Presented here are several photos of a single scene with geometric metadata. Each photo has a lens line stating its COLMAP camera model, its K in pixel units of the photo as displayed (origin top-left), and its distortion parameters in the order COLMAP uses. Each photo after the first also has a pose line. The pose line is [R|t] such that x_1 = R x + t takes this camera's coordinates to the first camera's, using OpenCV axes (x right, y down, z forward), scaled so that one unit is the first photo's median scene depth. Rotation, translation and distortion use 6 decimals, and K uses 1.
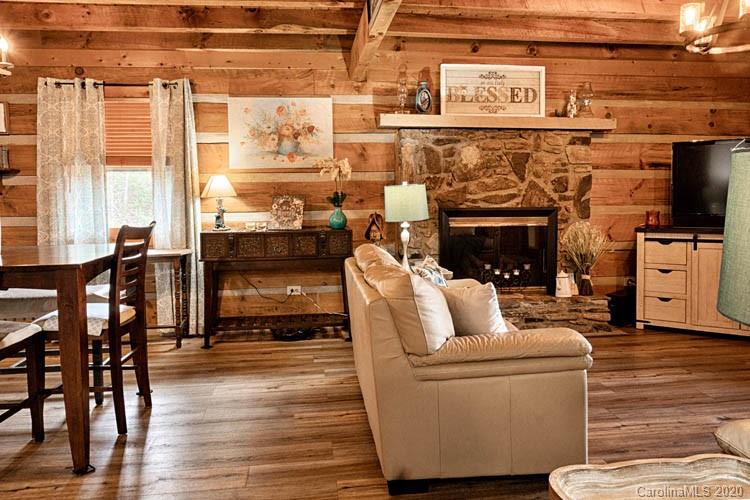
lens RADIAL K [[565.2, 0, 373.4], [0, 565.2, 247.5], [0, 0, 1]] dist [0.002182, -0.014392]
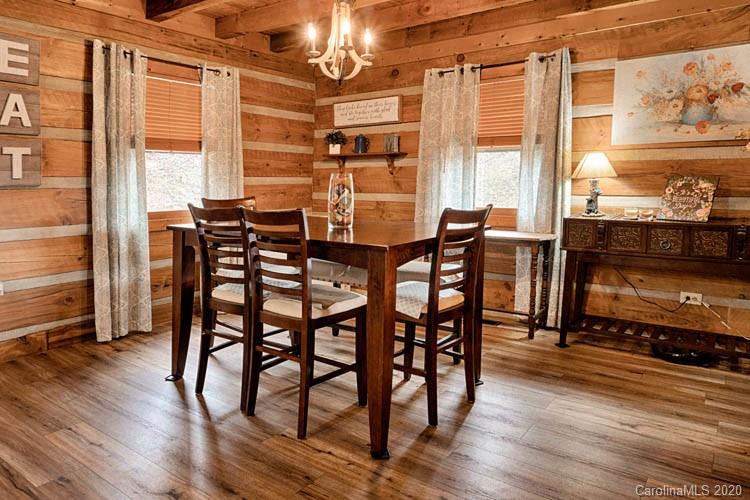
lens RADIAL K [[516.9, 0, 309.0], [0, 516.9, 223.1], [0, 0, 1]] dist [0.018103, -0.014912]
pose [[0.682658, 0.071918, -0.727191, 0.014363], [-0.072262, 0.996911, 0.030757, -0.012052], [0.727157, 0.031552, 0.685746, 0.126371]]
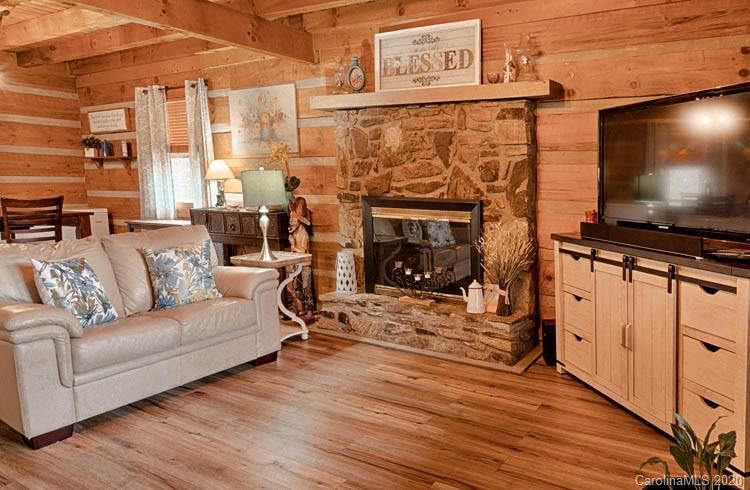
lens RADIAL K [[601.3, 0, 456.6], [0, 601.3, 289.3], [0, 0, 1]] dist [0.000813, -0.023105]
pose [[0.764675, 0.133974, -0.630336, 0.884557], [-0.076707, 0.990119, 0.117390, -0.045957], [0.639835, -0.041414, 0.767396, 0.336914]]
